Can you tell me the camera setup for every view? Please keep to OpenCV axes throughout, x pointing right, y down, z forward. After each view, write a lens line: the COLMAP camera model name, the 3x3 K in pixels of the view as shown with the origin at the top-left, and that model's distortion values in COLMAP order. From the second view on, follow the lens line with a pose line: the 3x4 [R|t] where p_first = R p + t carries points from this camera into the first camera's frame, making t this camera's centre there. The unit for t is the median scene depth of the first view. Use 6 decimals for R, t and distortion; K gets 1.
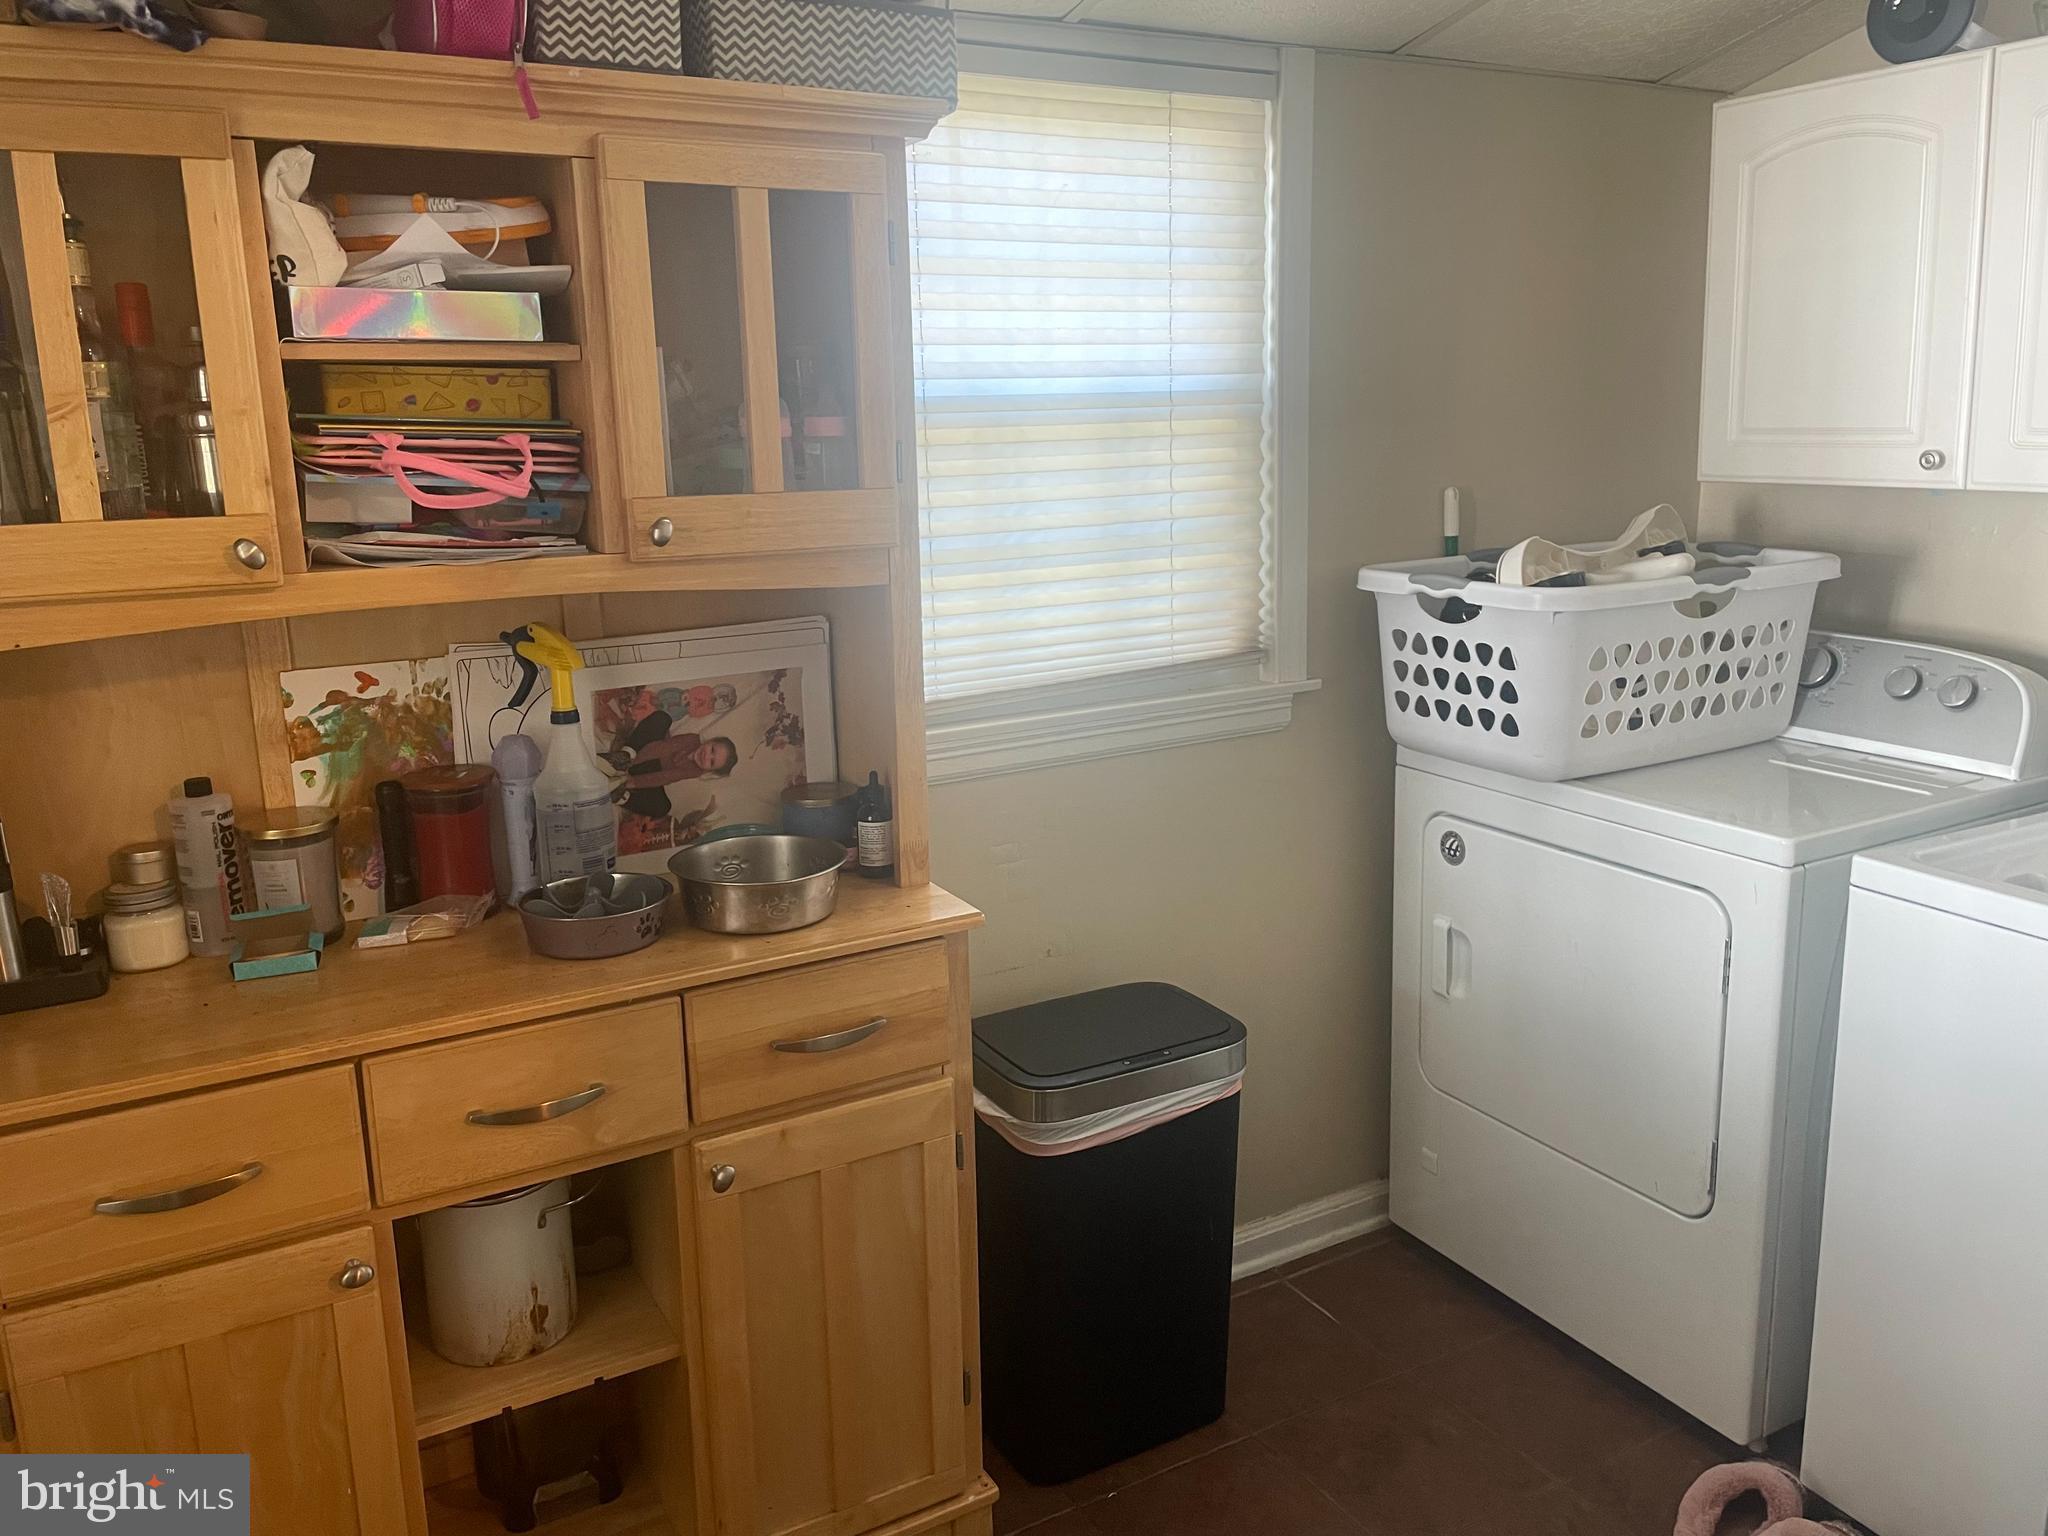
lens RADIAL K [[1578.5, 0, 1022.3], [0, 1578.5, 760.9], [0, 0, 1]] dist [0.039816, 0.000038]
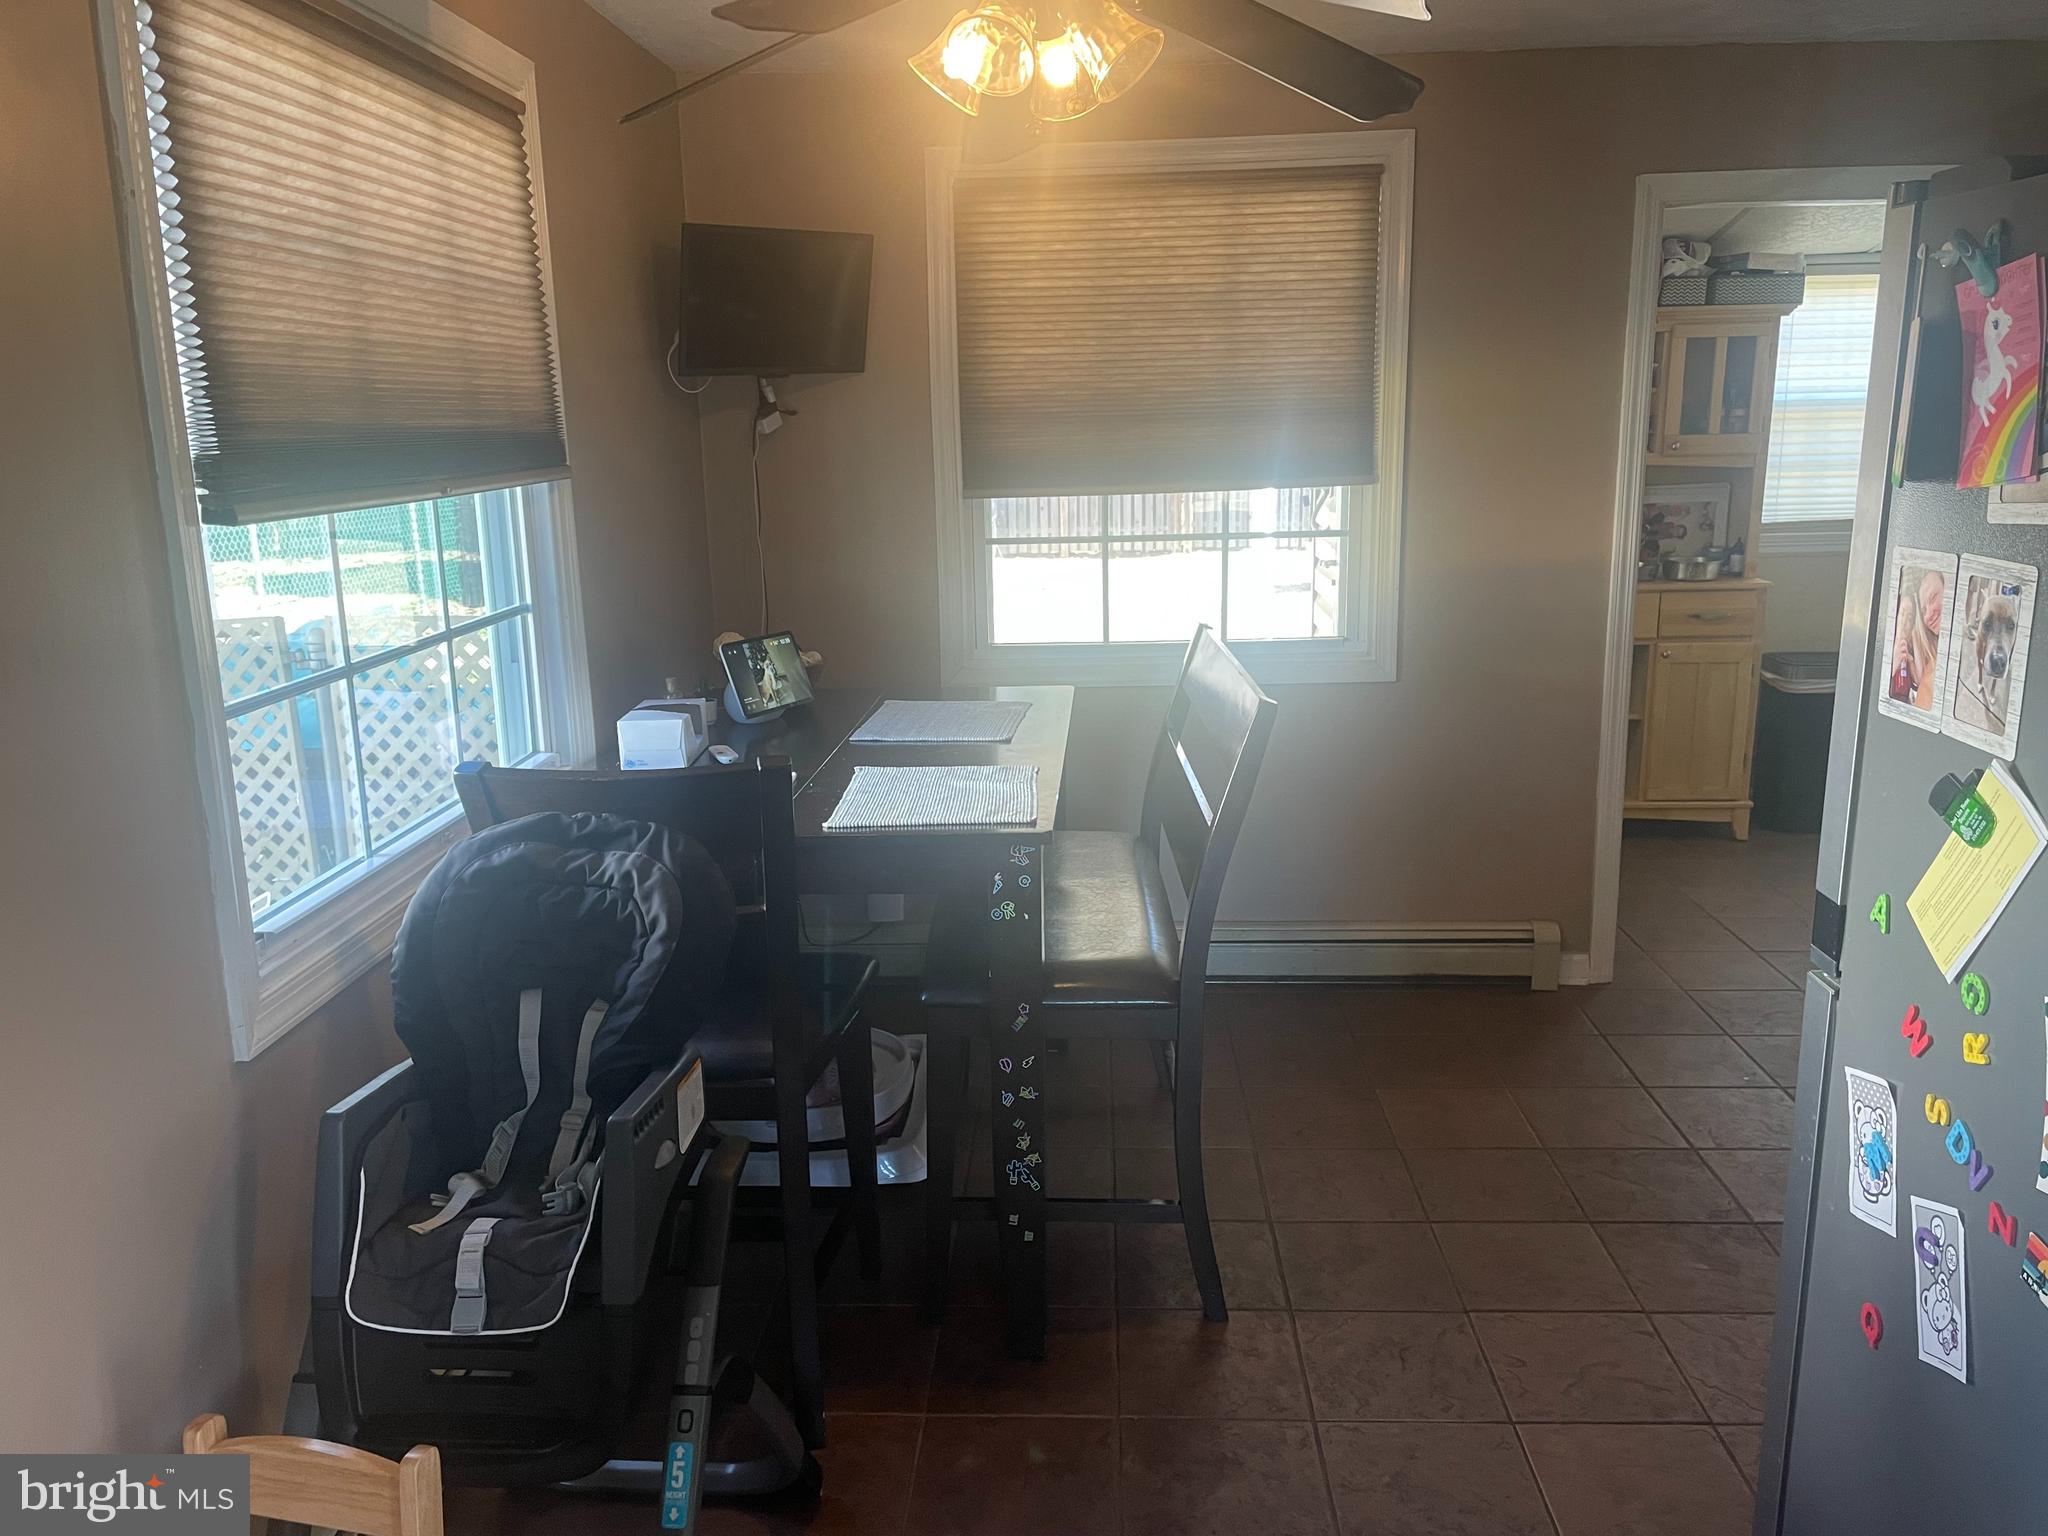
lens RADIAL K [[1578.5, 0, 1027.1], [0, 1578.5, 763.5], [0, 0, 1]] dist [0.039816, 0.000038]
pose [[0.847150, 0.128021, -0.515701, 0.342551], [-0.117039, 0.991663, 0.053916, 0.400626], [0.518303, 0.014682, 0.855071, -2.058269]]
